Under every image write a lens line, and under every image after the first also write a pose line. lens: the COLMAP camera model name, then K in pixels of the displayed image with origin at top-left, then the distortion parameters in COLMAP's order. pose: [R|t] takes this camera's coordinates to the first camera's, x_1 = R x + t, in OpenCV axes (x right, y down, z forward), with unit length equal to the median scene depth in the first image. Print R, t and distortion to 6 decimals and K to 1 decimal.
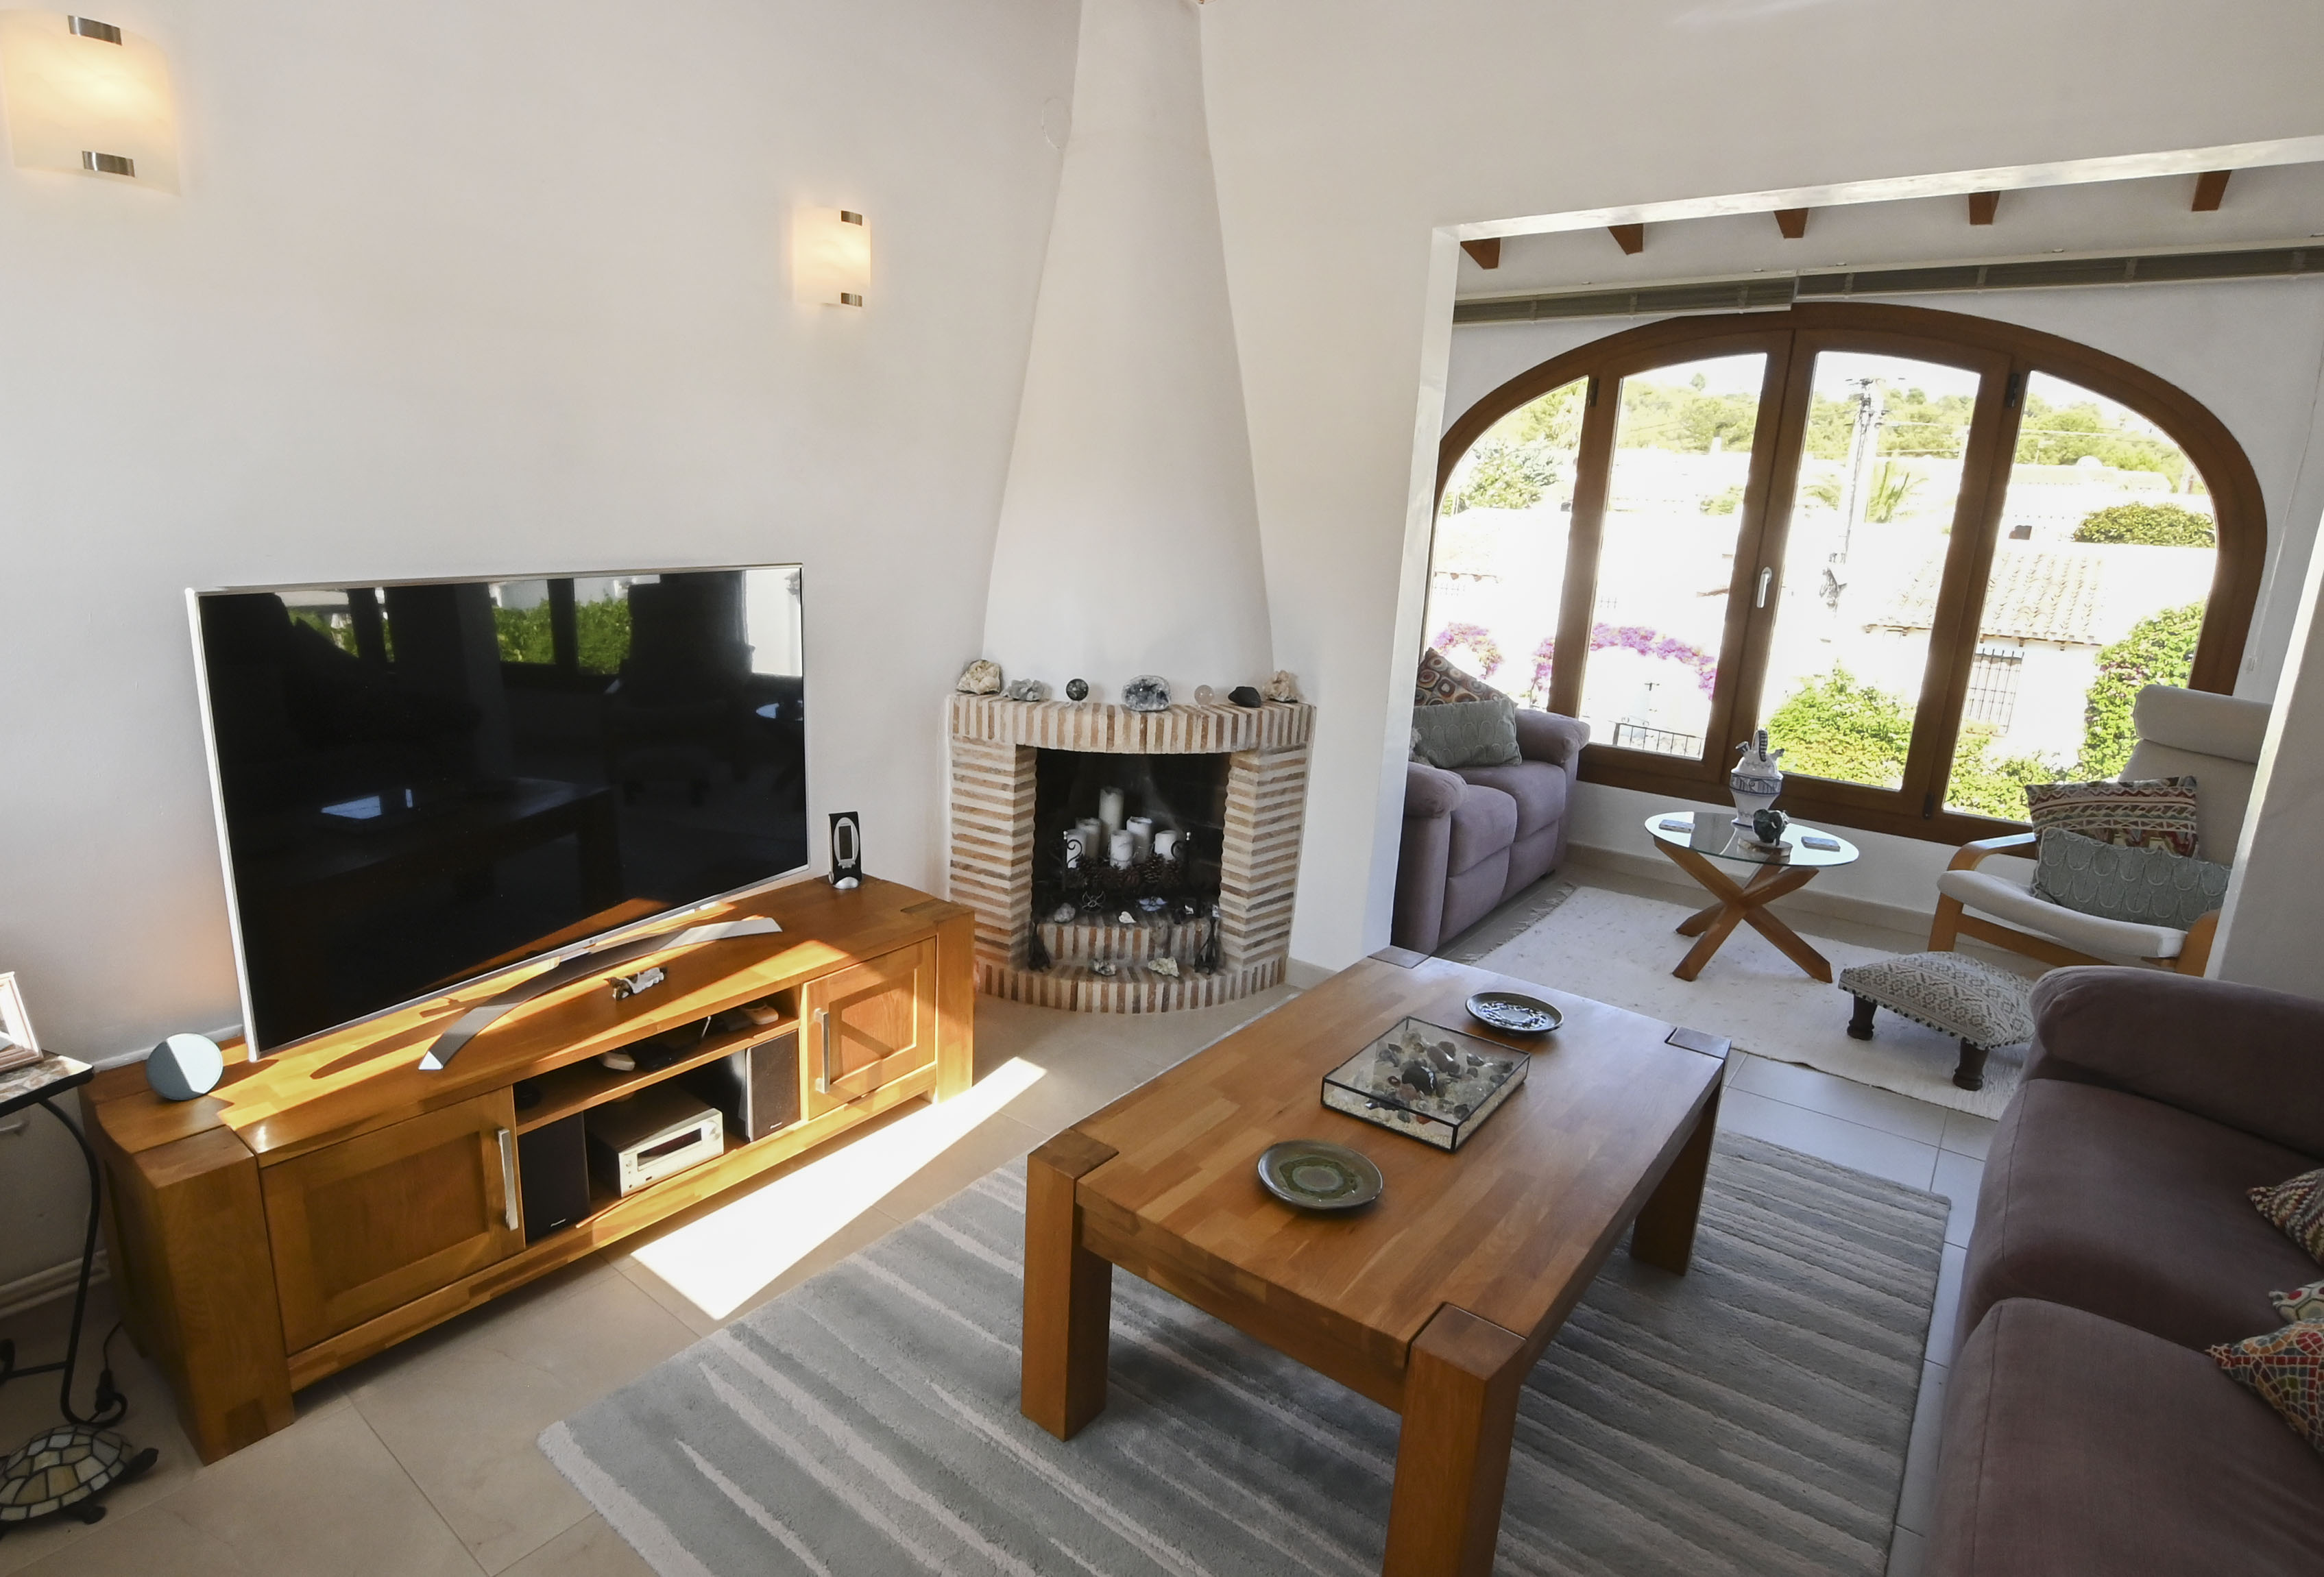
lens RADIAL K [[1194.5, 0, 1062.8], [0, 1194.5, 784.5], [0, 0, 1]] dist [-0.039203, 0.006353]
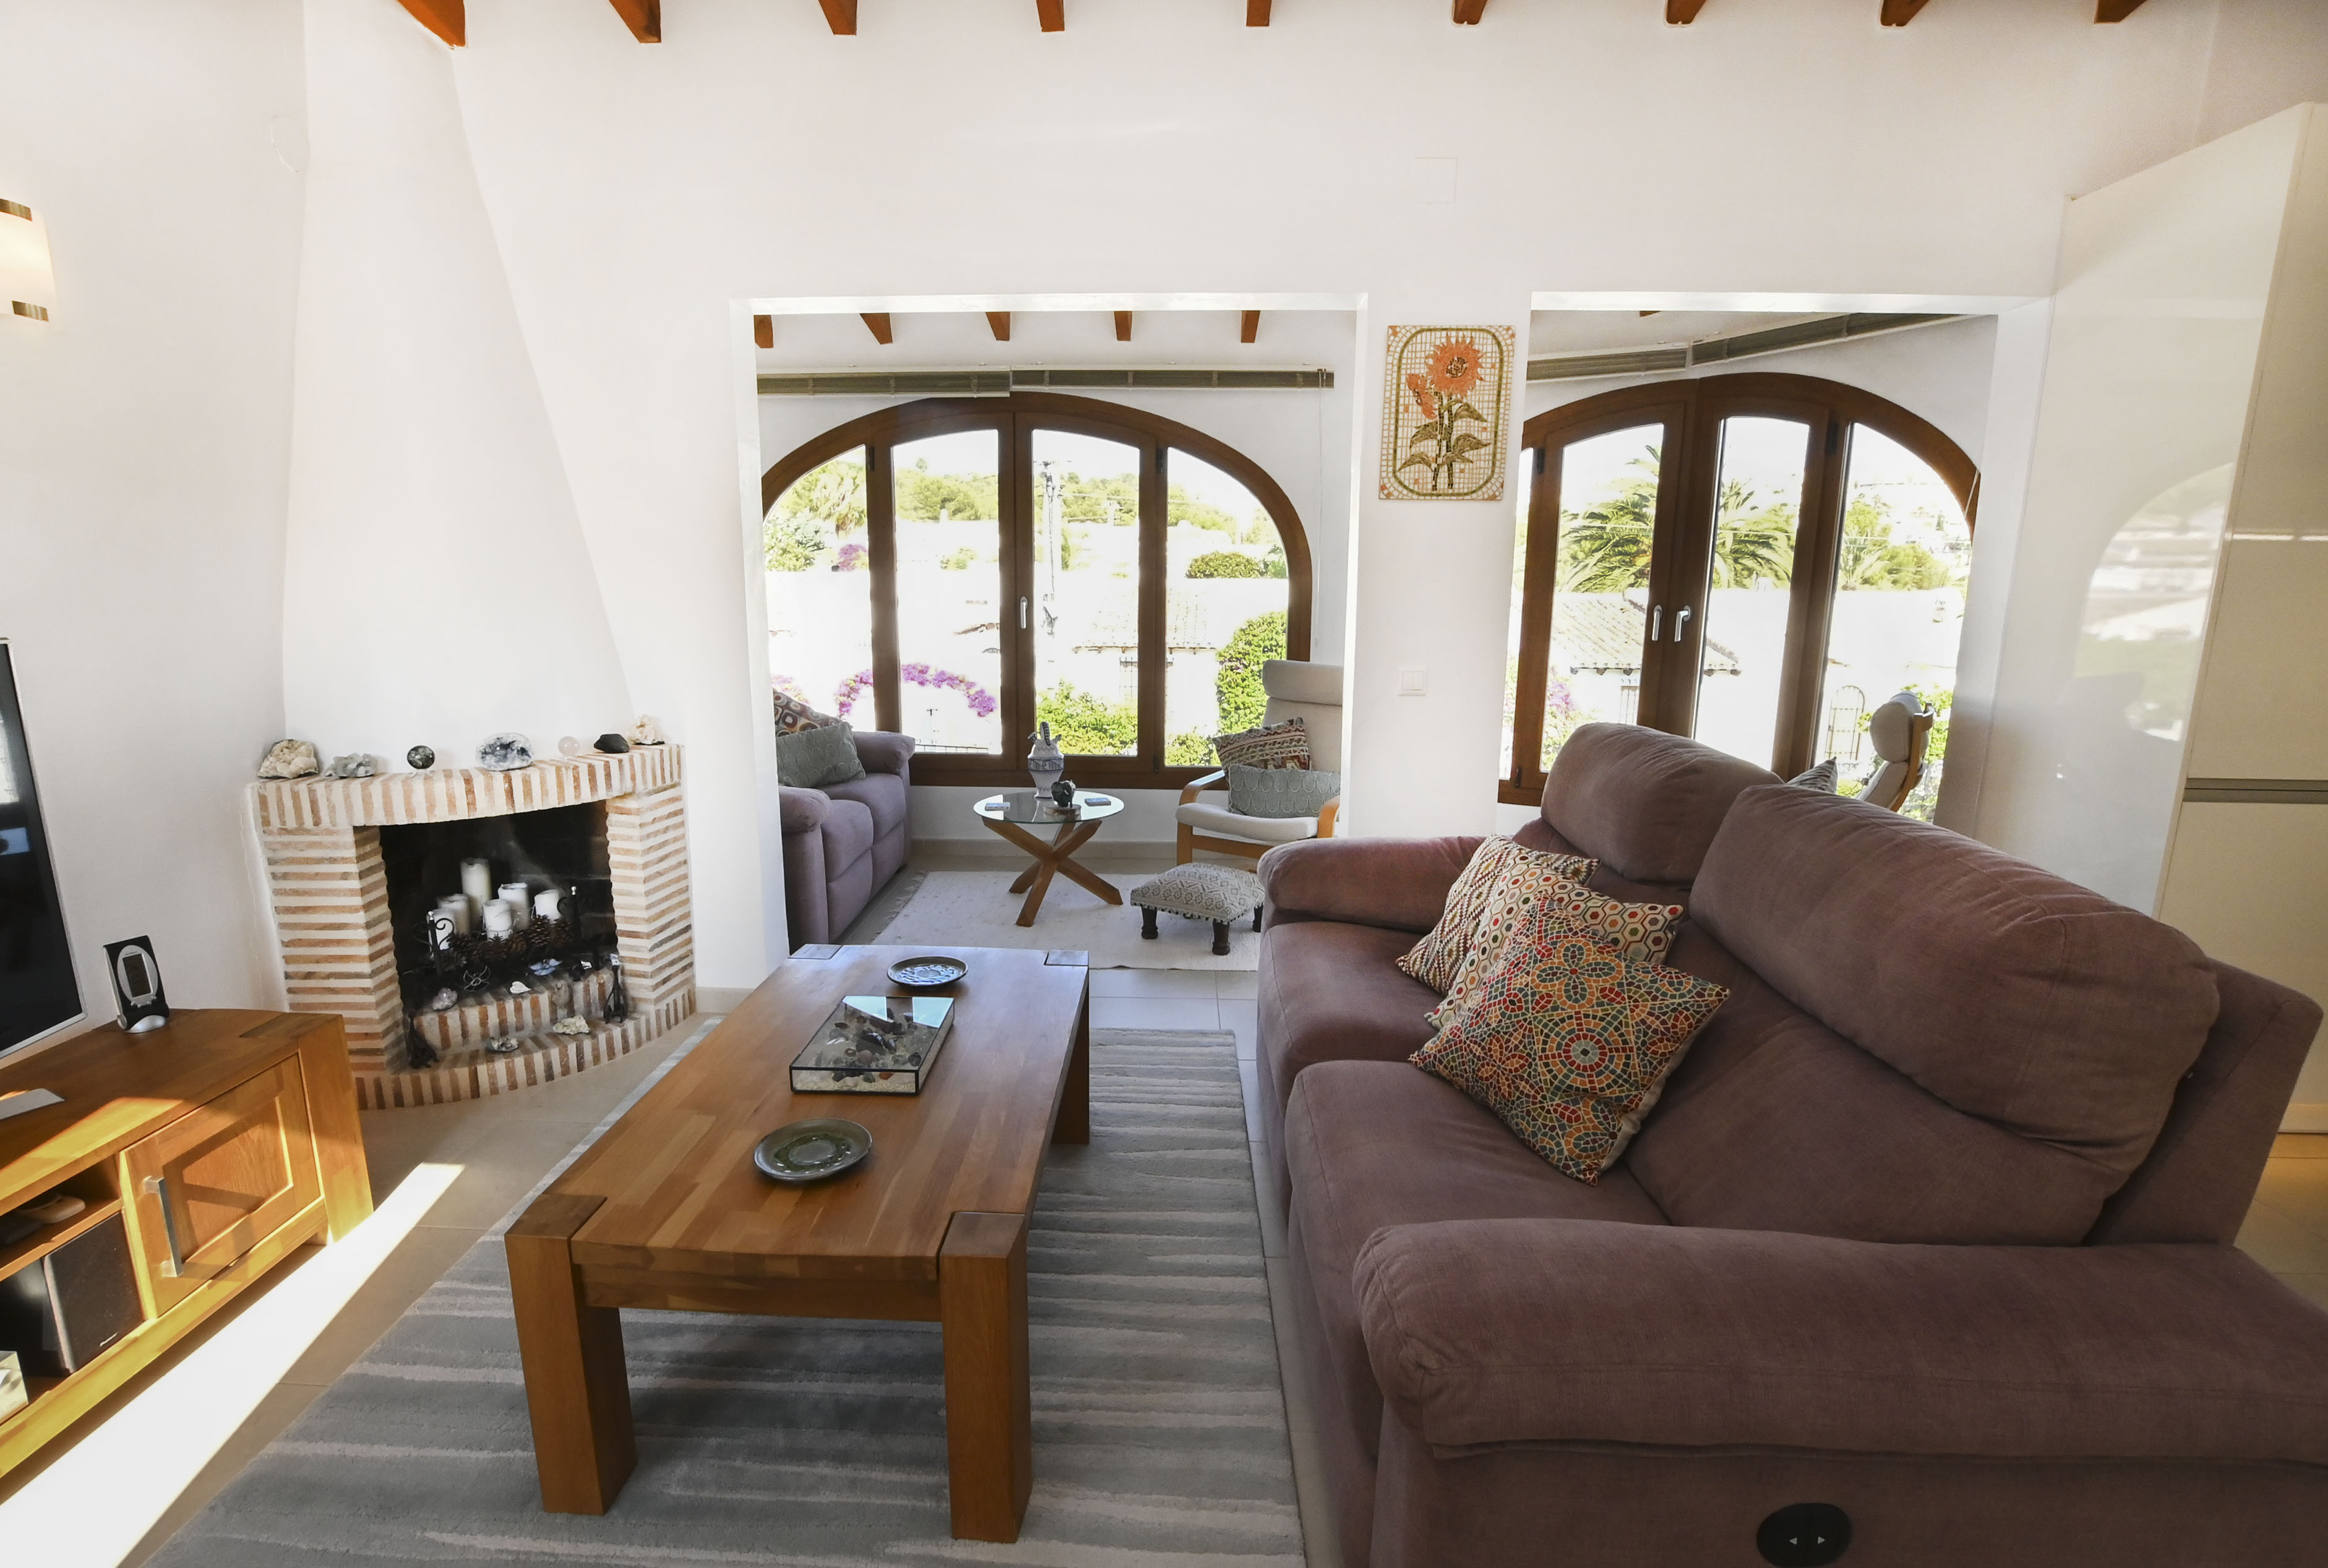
lens RADIAL K [[1074.8, 0, 1127.8], [0, 1074.8, 796.0], [0, 0, 1]] dist [-0.036289, 0.005355]
pose [[0.792660, -0.149946, 0.590936, -0.041143], [0.164219, 0.985970, 0.029907, 0.015239], [-0.587130, 0.073337, 0.806164, 0.013729]]
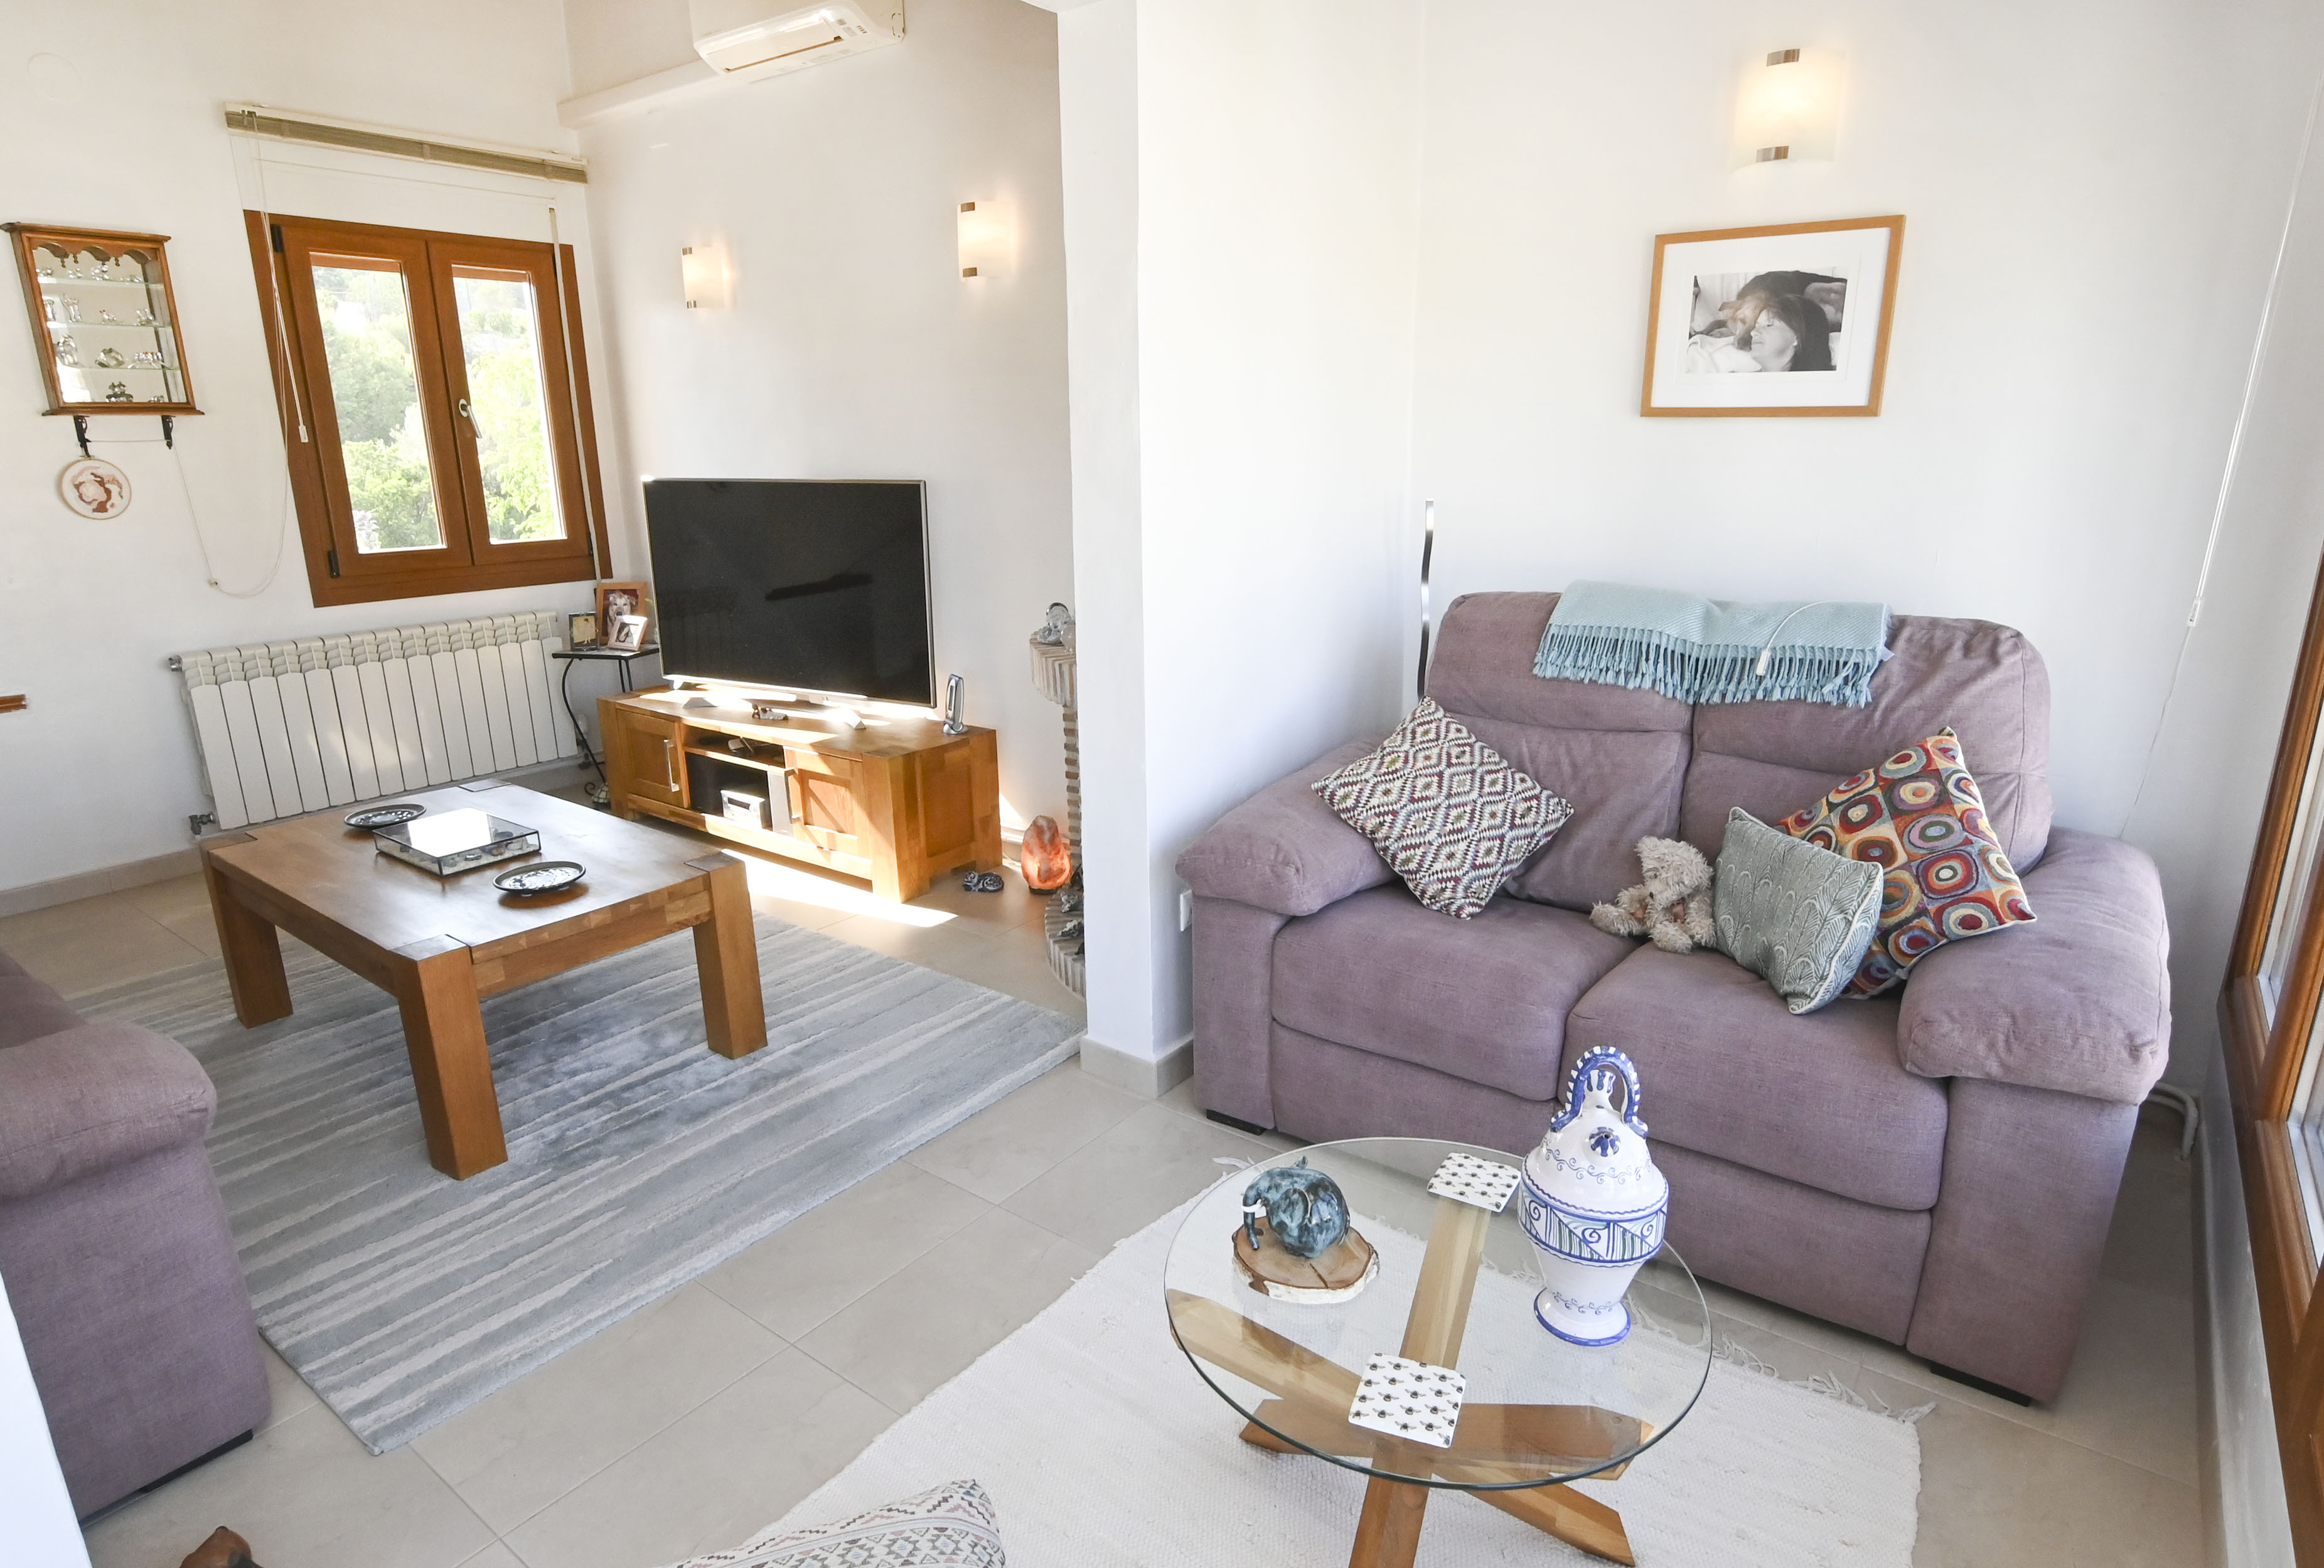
lens RADIAL K [[1255.7, 0, 1166.7], [0, 1255.7, 790.0], [0, 0, 1]] dist [0.003179, 0.000797]
pose [[0.049209, 0.232216, -0.971419, 1.021478], [-0.227925, 0.949545, 0.215442, -0.176866], [0.972435, 0.210809, 0.099654, 0.964833]]
